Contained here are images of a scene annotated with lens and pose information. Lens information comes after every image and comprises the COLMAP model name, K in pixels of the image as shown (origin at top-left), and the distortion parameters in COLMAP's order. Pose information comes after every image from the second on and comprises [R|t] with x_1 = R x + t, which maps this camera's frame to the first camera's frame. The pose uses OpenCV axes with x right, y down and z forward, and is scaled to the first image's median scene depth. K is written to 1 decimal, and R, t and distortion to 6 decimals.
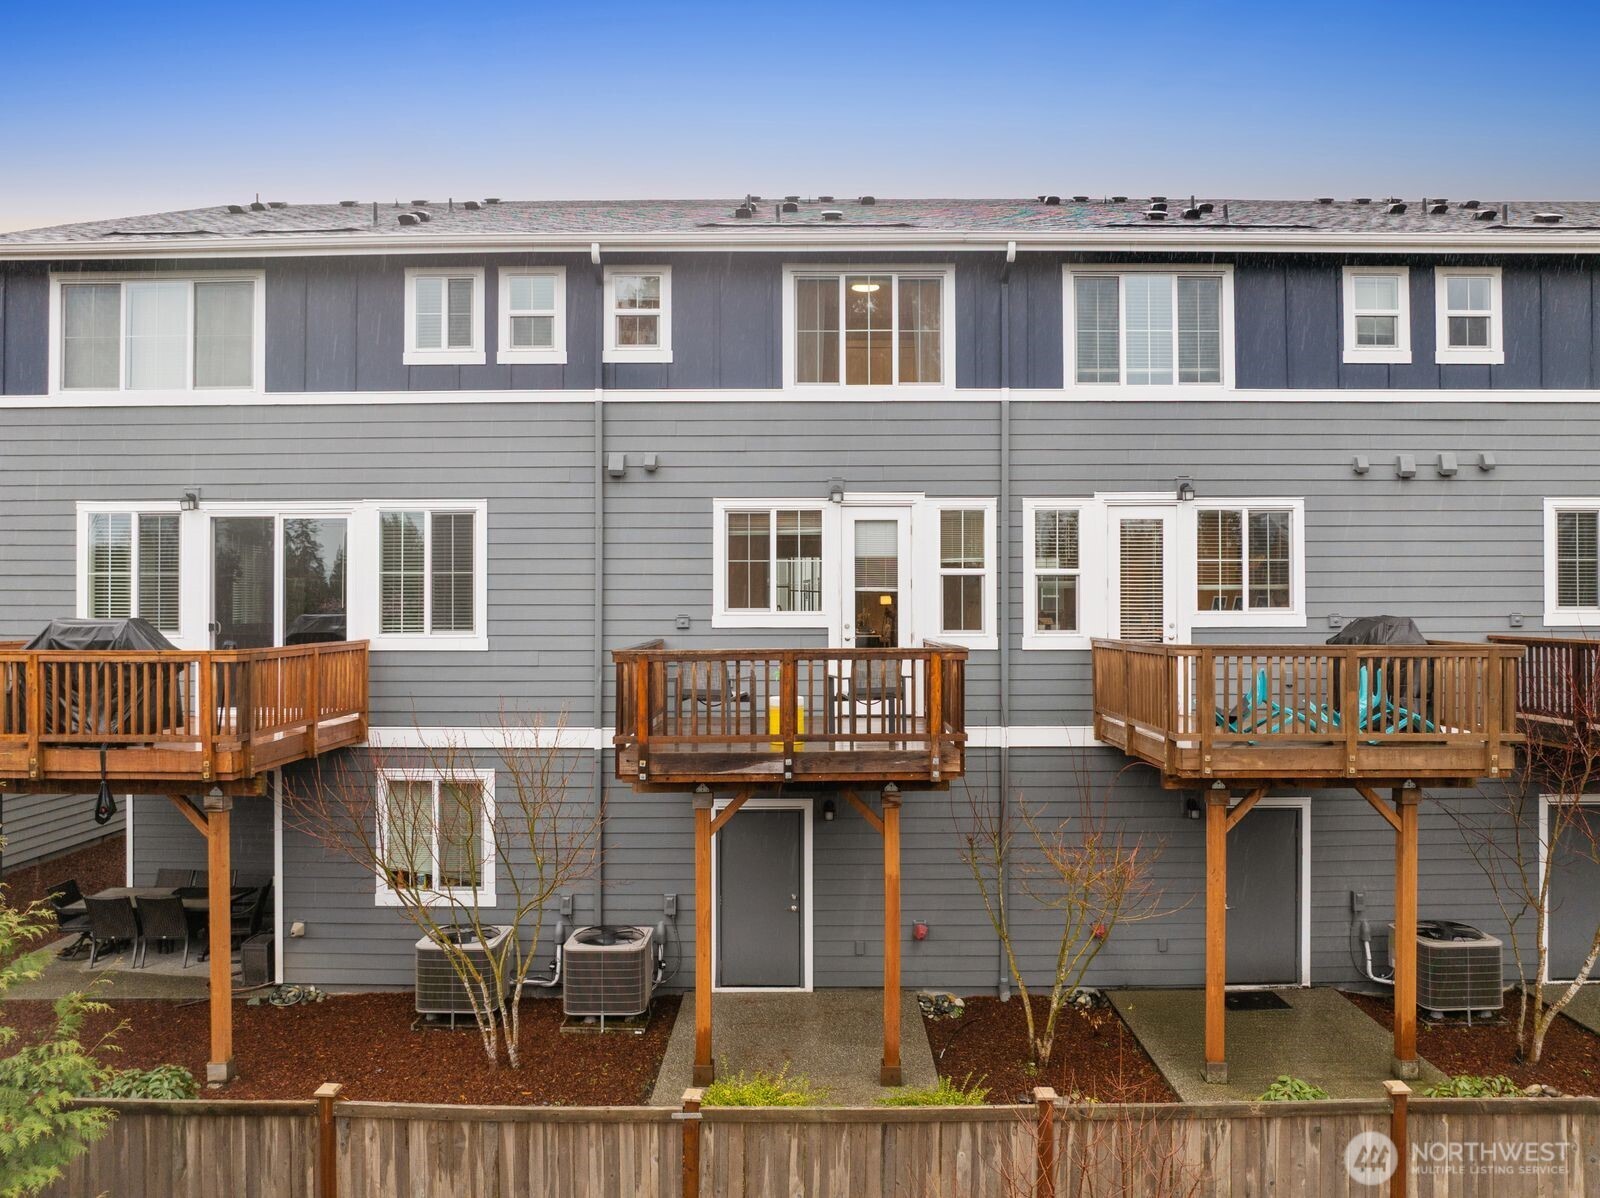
lens RADIAL K [[1131.4, 0, 795.1], [0, 1131.4, 599.6], [0, 0, 1]] dist [-0.046827, 0.002322]
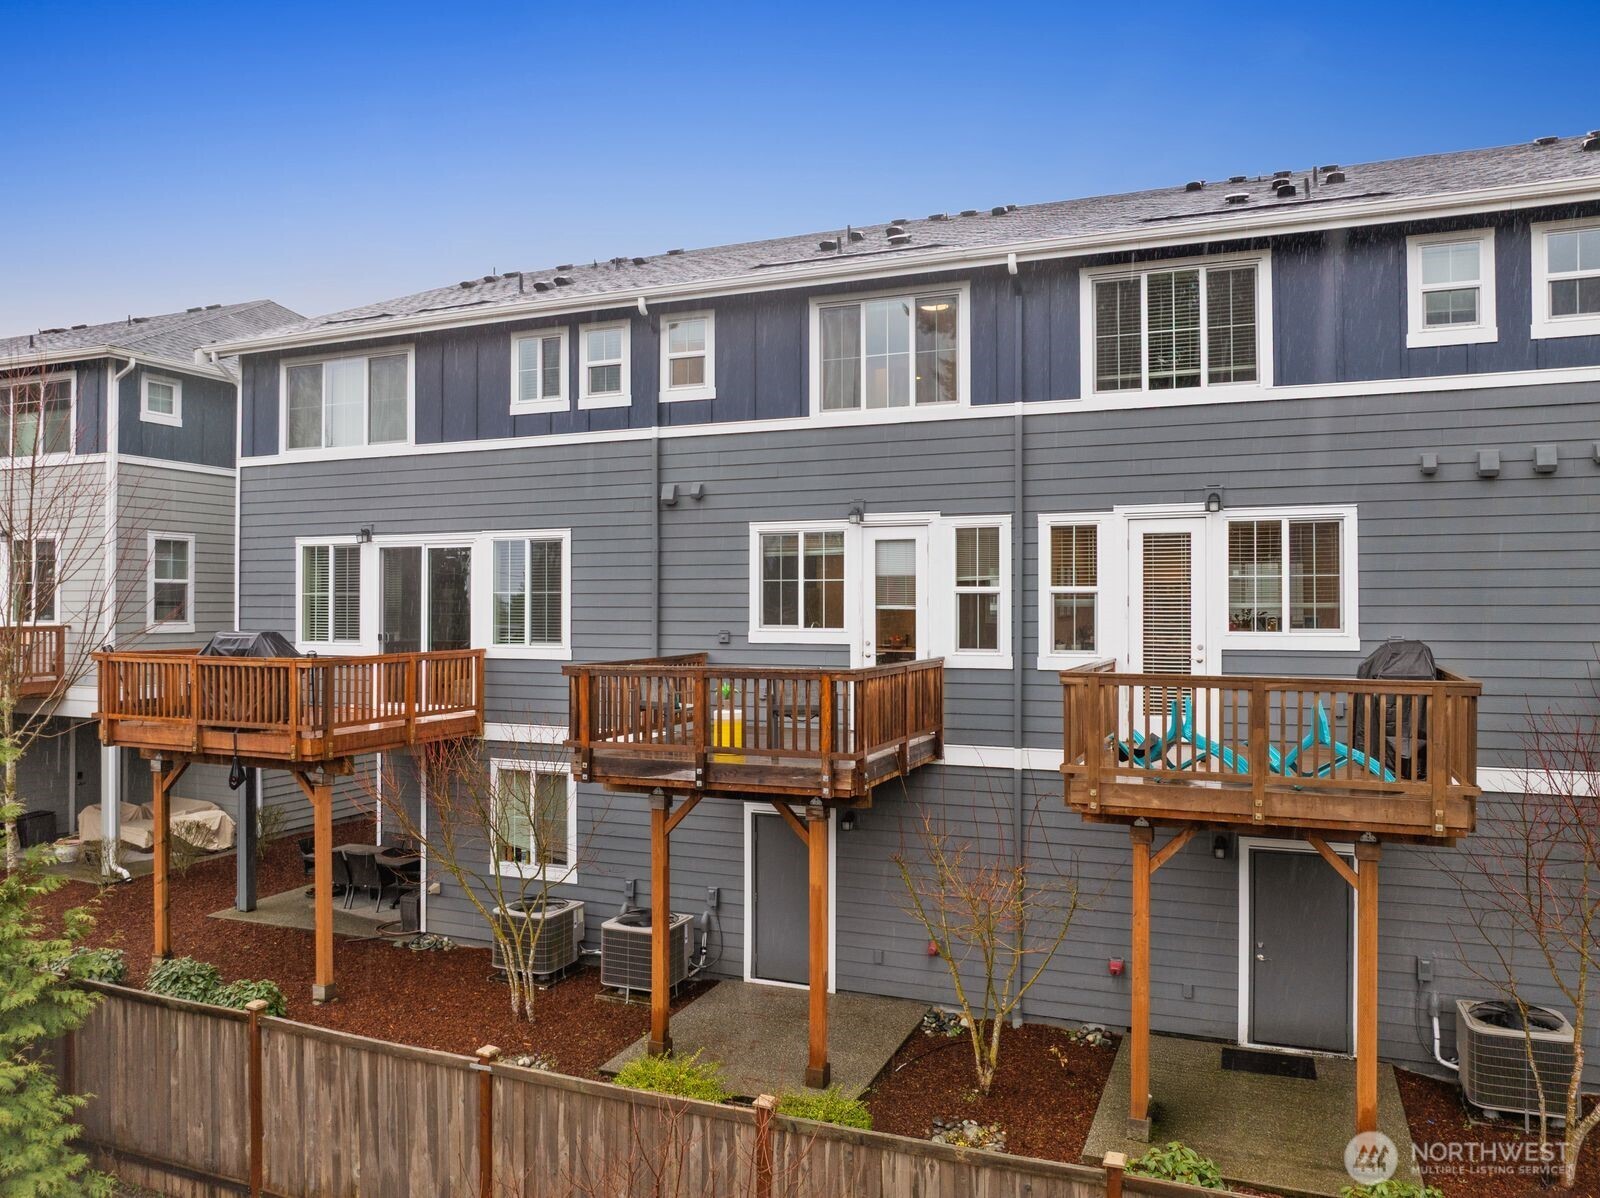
lens RADIAL K [[1126.5, 0, 800.0], [0, 1126.5, 599.0], [0, 0, 1]] dist [-0.047509, 0.006176]
pose [[0.928754, -0.001041, -0.370694, 0.370694], [0.000533, 0.999999, -0.001473, -0.015378], [0.370695, 0.001170, 0.928754, 0.024128]]
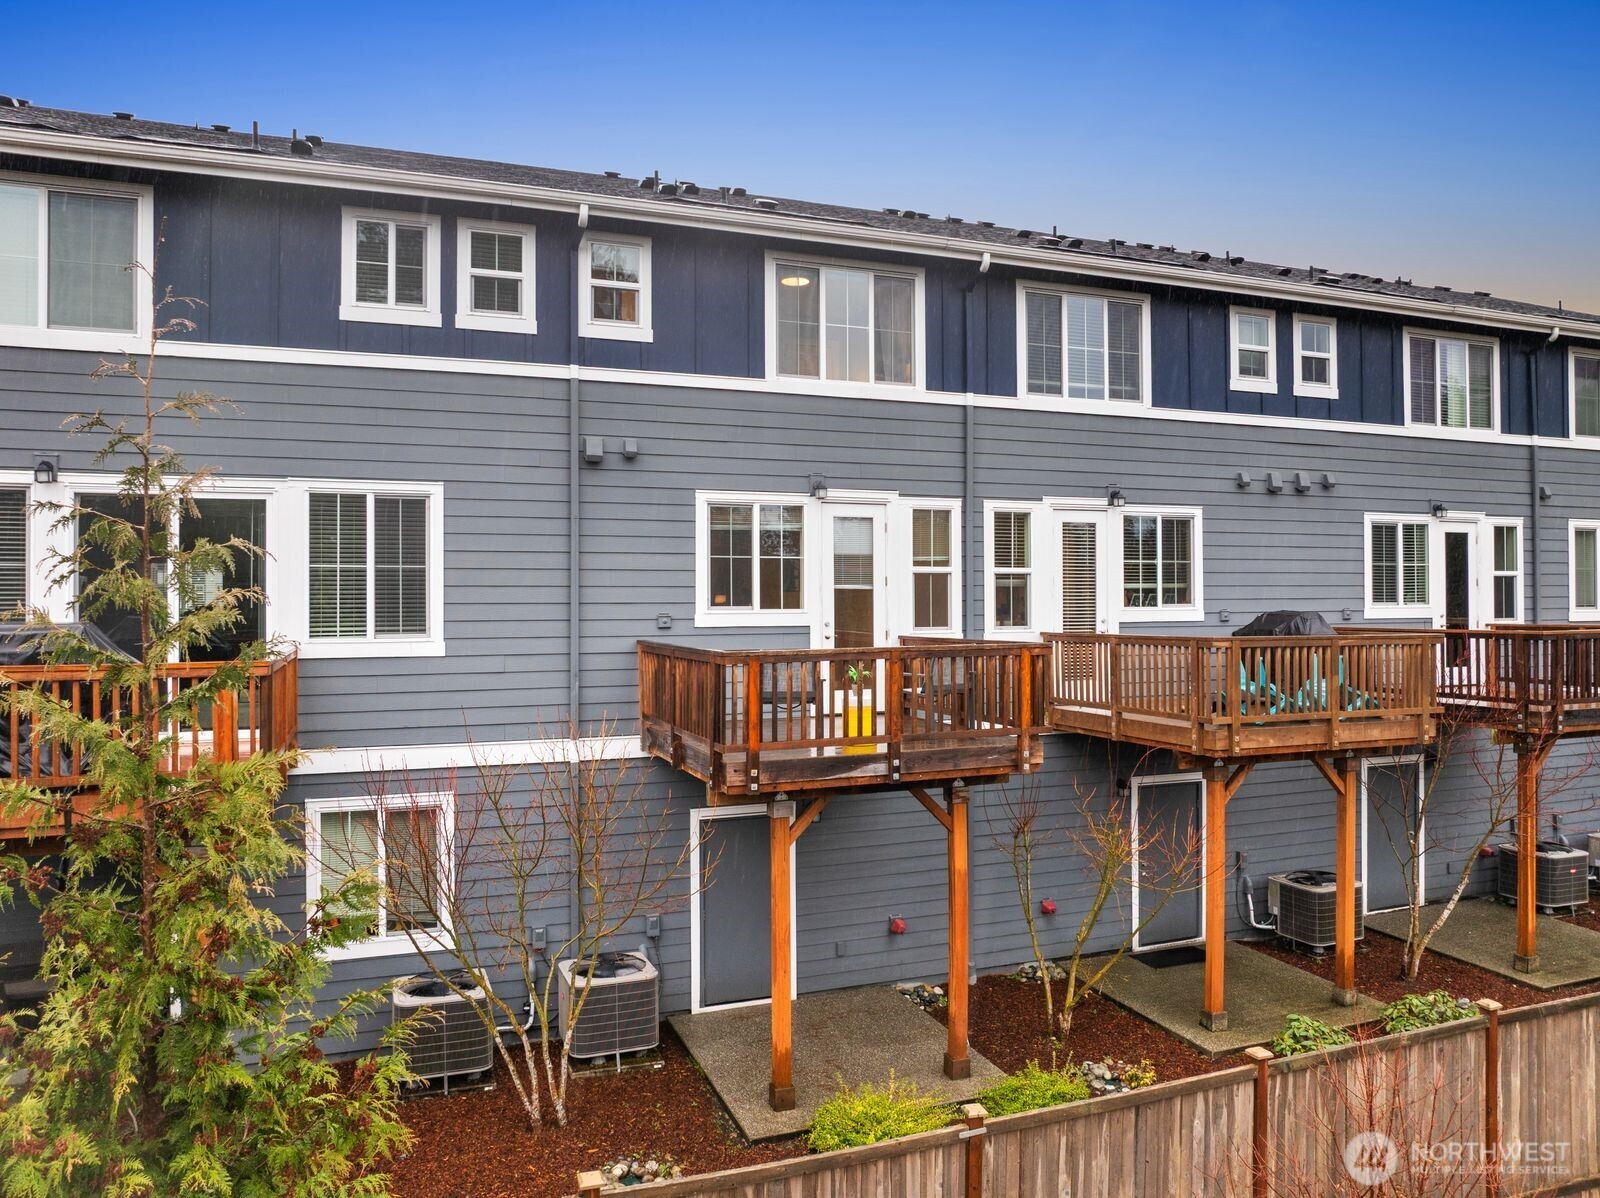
lens RADIAL K [[1126.5, 0, 800.0], [0, 1126.5, 599.0], [0, 0, 1]] dist [-0.047509, 0.006176]
pose [[0.932047, -0.001326, 0.362336, -0.333392], [0.001426, 0.999999, -0.000009, 0.001526], [-0.362336, 0.000525, 0.932048, 0.093607]]
